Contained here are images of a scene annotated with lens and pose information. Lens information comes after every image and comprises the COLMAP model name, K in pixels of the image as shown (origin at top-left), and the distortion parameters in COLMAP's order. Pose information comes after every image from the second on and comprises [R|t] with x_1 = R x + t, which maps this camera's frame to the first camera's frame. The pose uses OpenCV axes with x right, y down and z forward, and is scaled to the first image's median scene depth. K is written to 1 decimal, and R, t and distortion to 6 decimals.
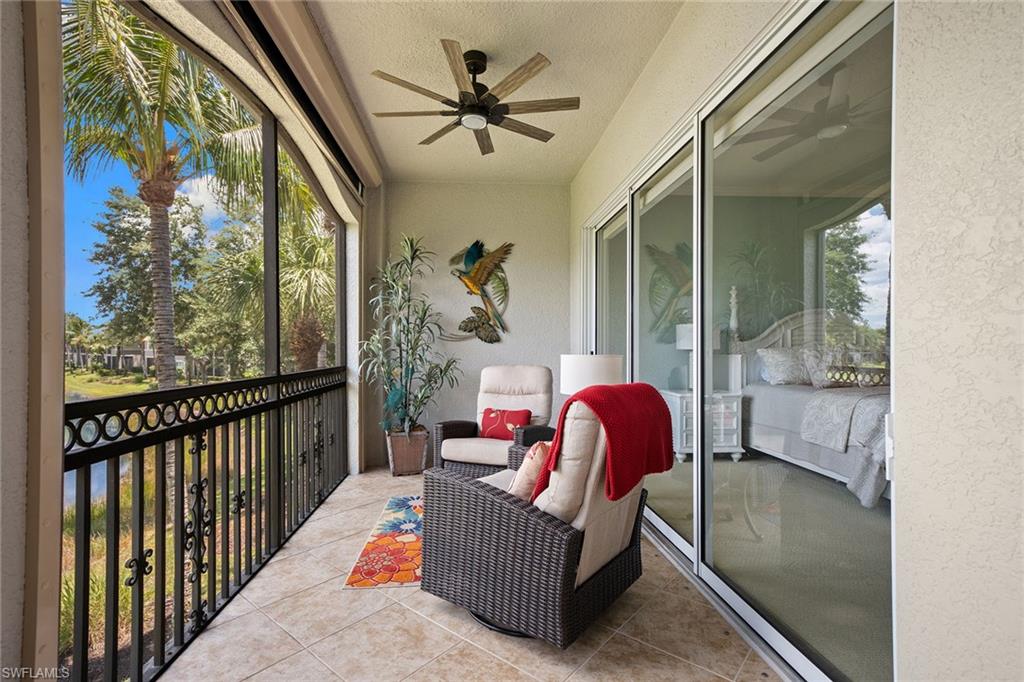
lens RADIAL K [[459.3, 0, 512.0], [0, 459.3, 341.0], [0, 0, 1]] dist [0.001957, 0.000150]
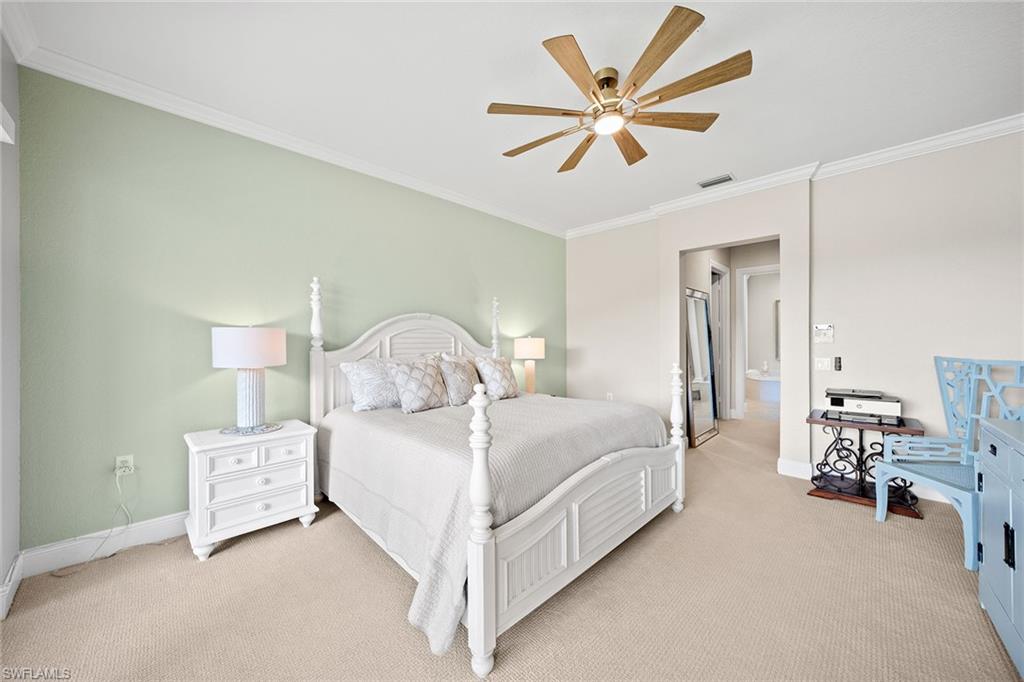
lens RADIAL K [[379.4, 0, 511.3], [0, 379.4, 347.4], [0, 0, 1]] dist [-0.044950, 0.004654]
pose [[0.723898, -0.007885, 0.689862, 0.322227], [-0.005781, 0.999830, 0.017494, -0.020842], [-0.689882, -0.016652, 0.723730, 0.377631]]
